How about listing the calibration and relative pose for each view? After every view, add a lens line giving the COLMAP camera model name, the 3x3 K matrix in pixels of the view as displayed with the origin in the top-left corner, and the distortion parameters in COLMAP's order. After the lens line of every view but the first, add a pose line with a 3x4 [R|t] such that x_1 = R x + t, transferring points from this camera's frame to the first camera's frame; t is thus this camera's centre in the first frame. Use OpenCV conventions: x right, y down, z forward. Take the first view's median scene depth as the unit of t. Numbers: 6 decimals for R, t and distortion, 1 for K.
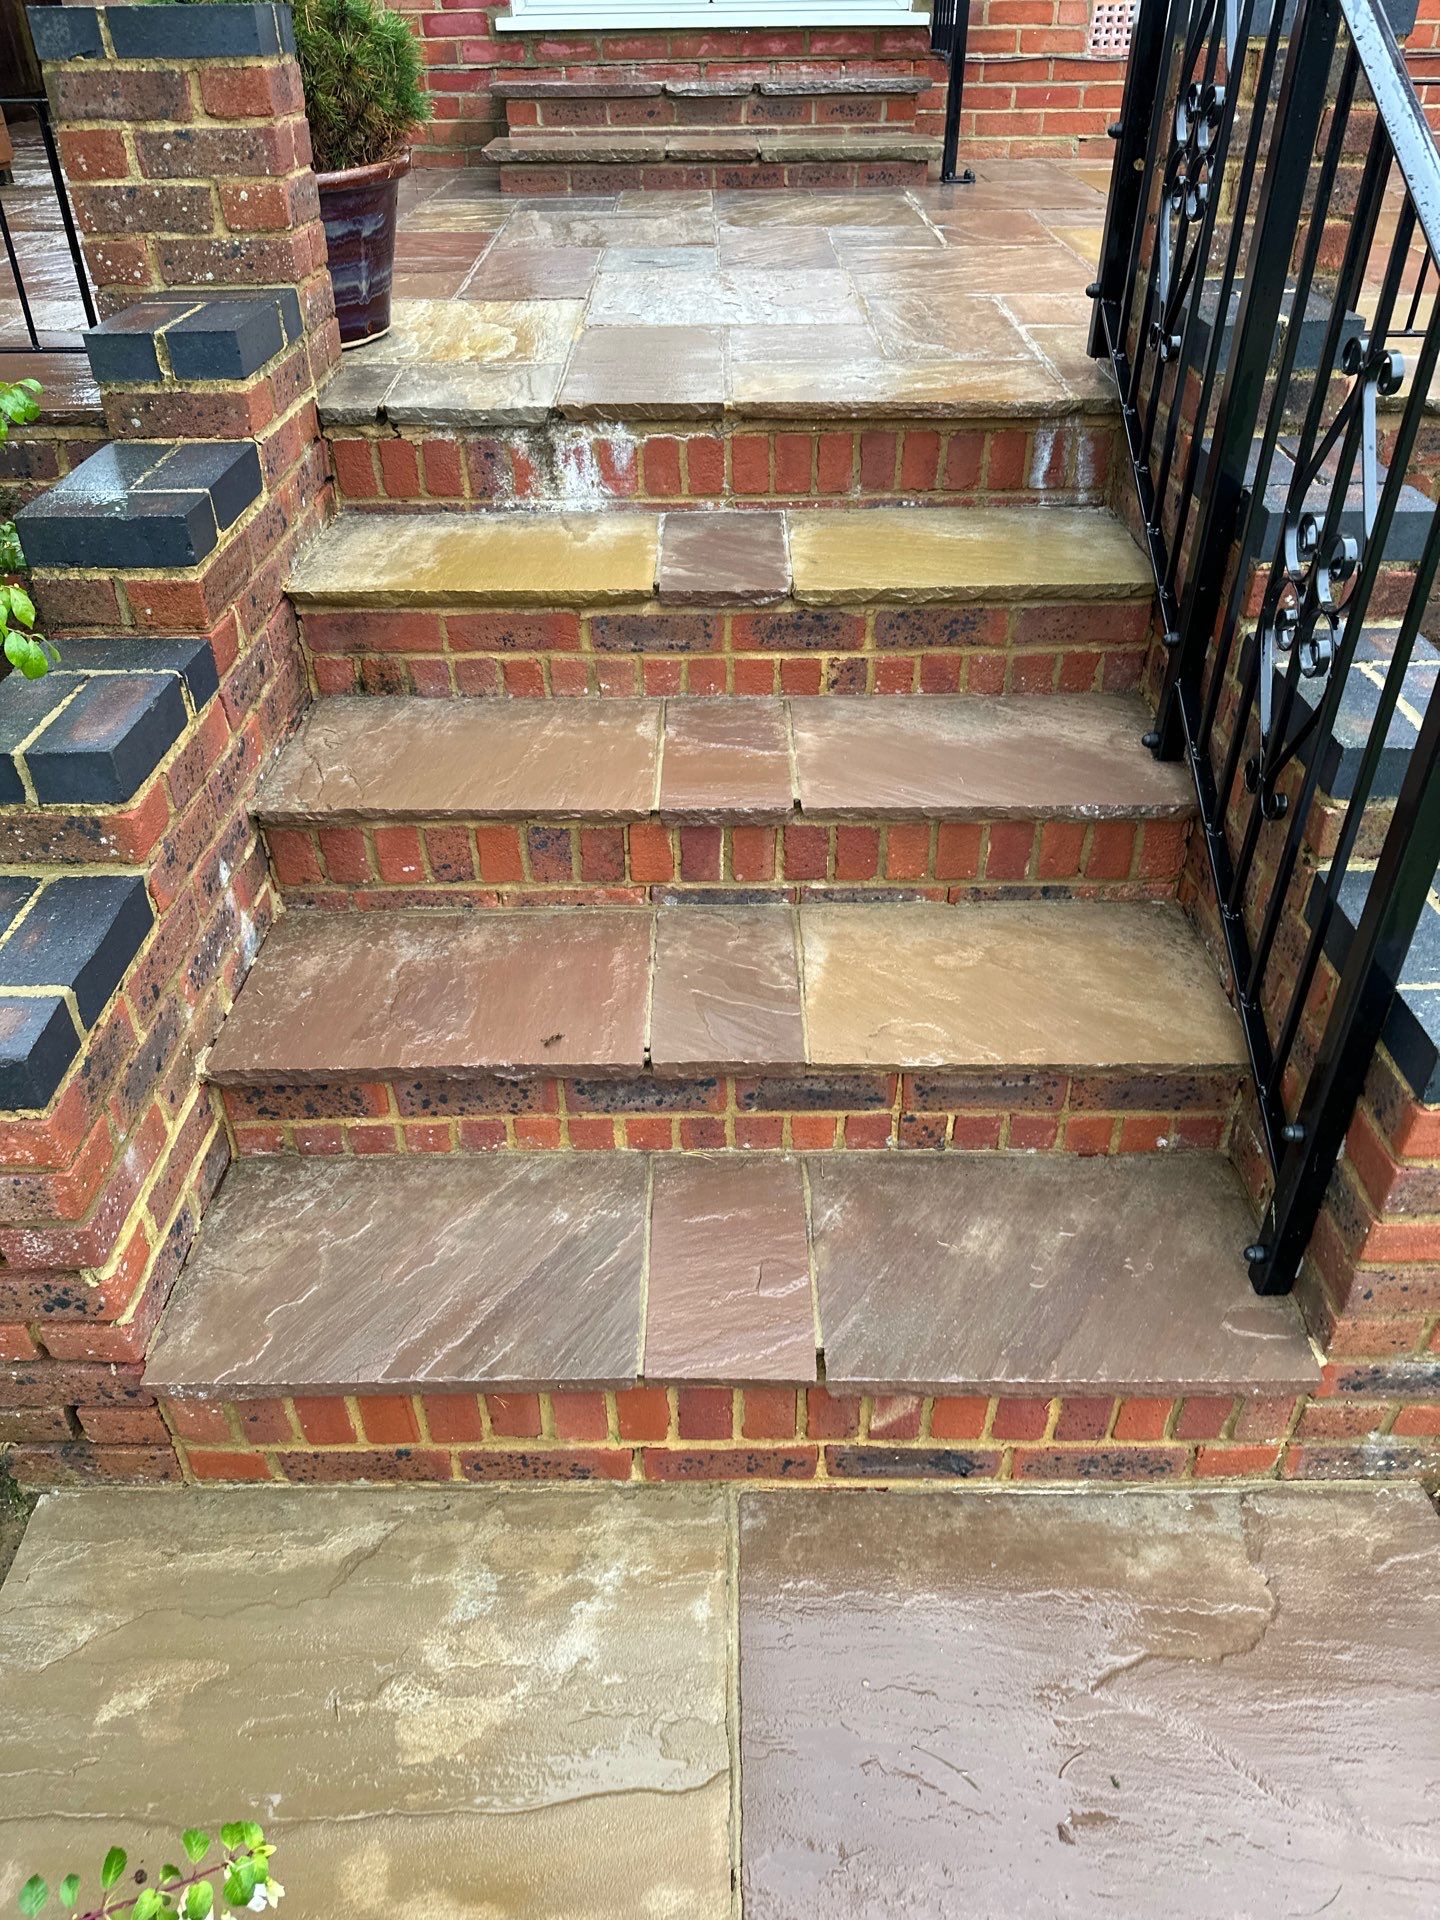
lens RADIAL K [[1368.9, 0, 708.8], [0, 1368.9, 954.6], [0, 0, 1]] dist [0.034756, -0.035035]
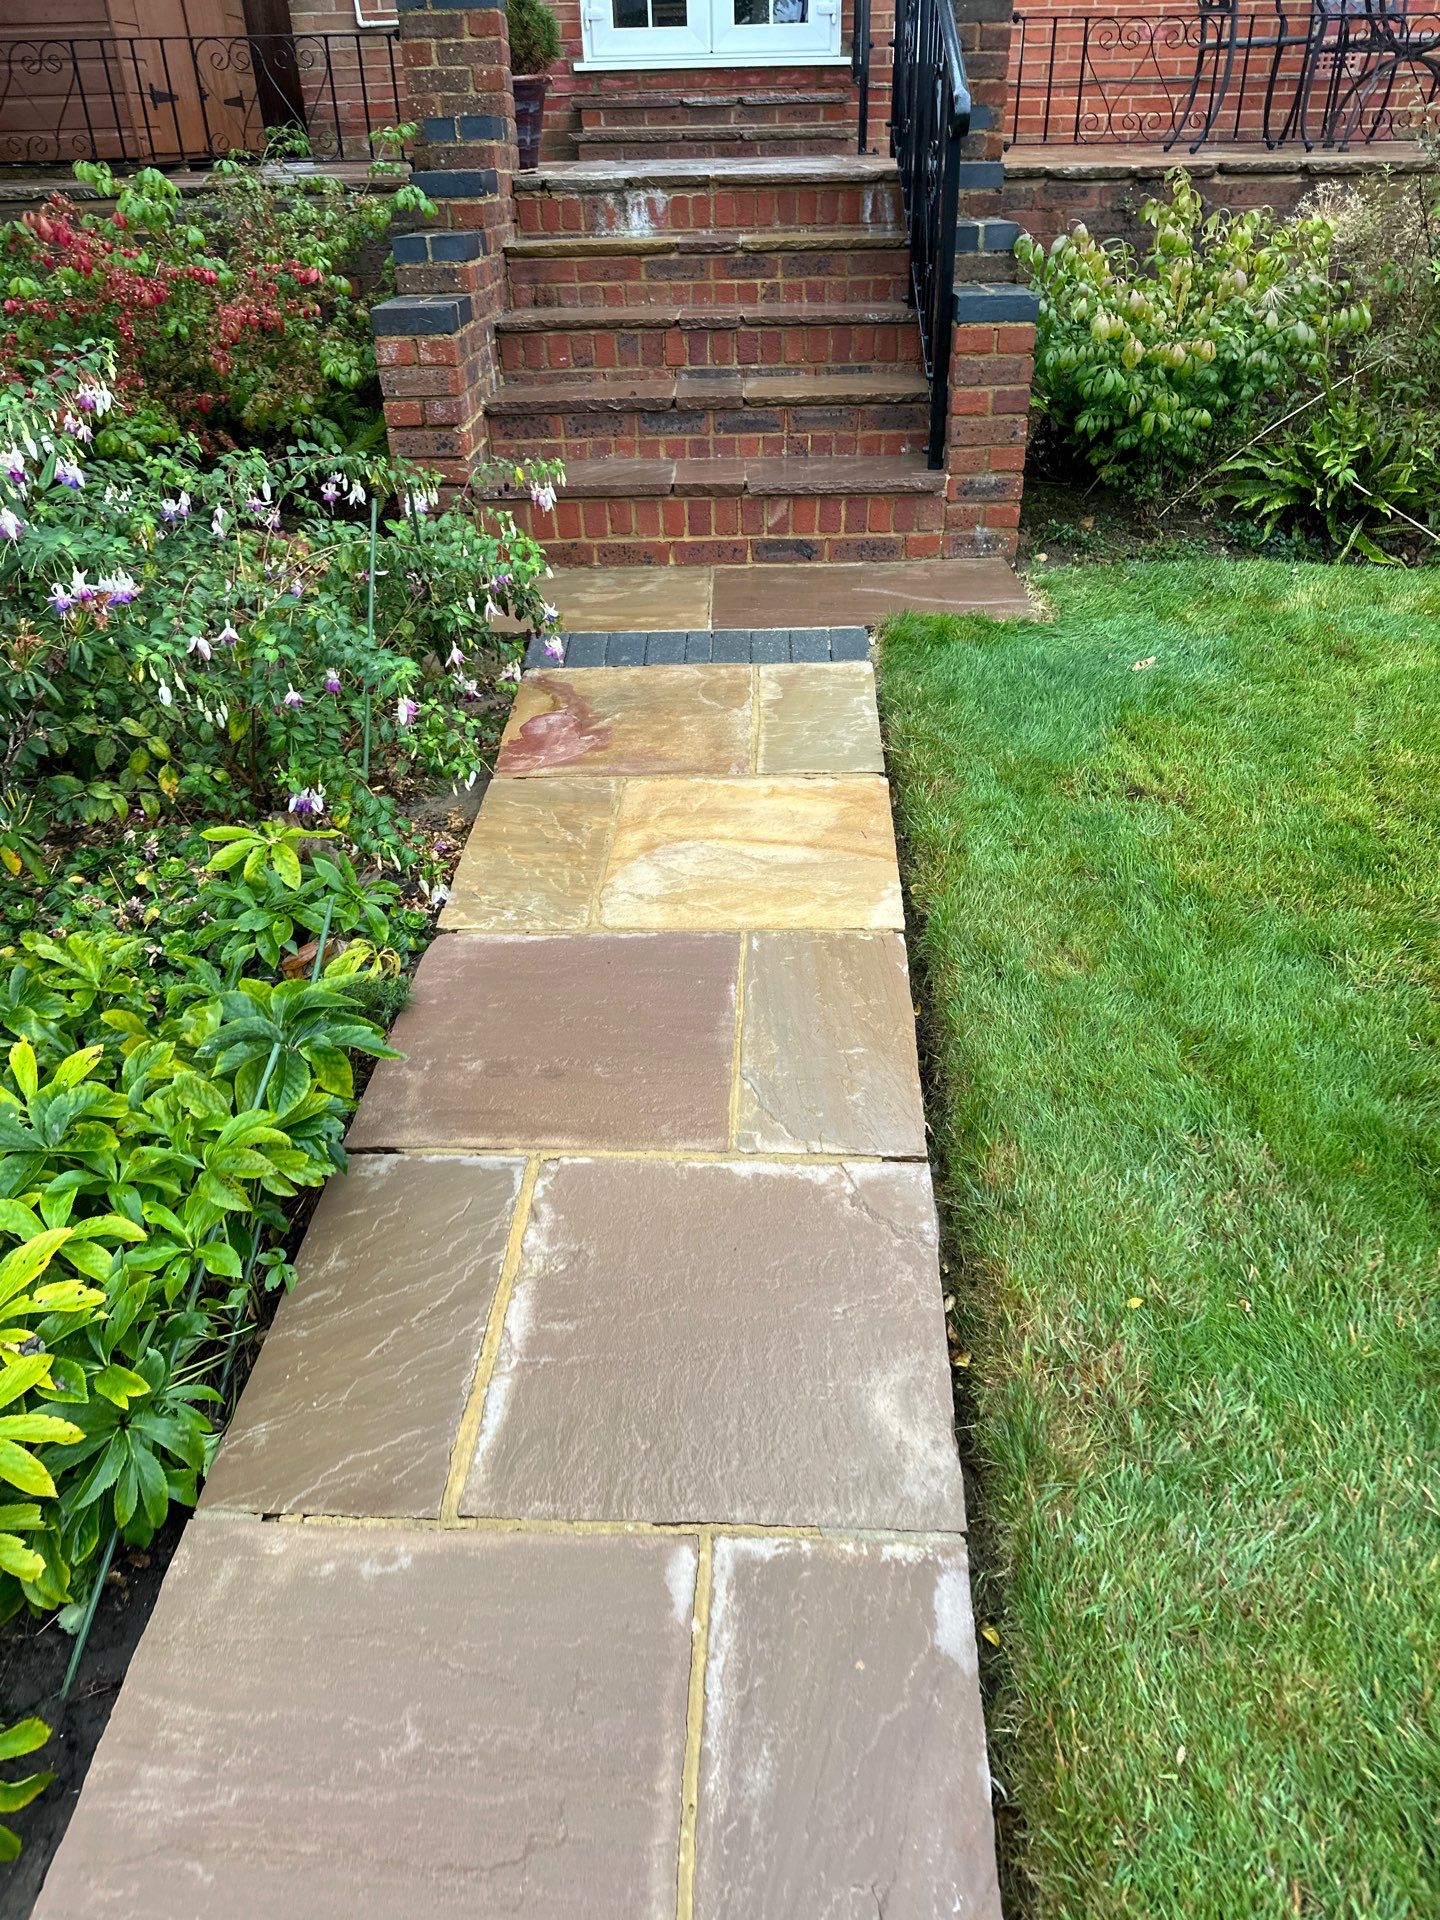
lens RADIAL K [[1368.9, 0, 732.5], [0, 1368.9, 967.3], [0, 0, 1]] dist [0.034756, -0.035035]
pose [[0.999961, -0.008765, -0.000968, 0.038160], [0.008661, 0.996843, -0.078924, 0.993500], [0.001657, 0.078913, 0.996880, -1.015044]]
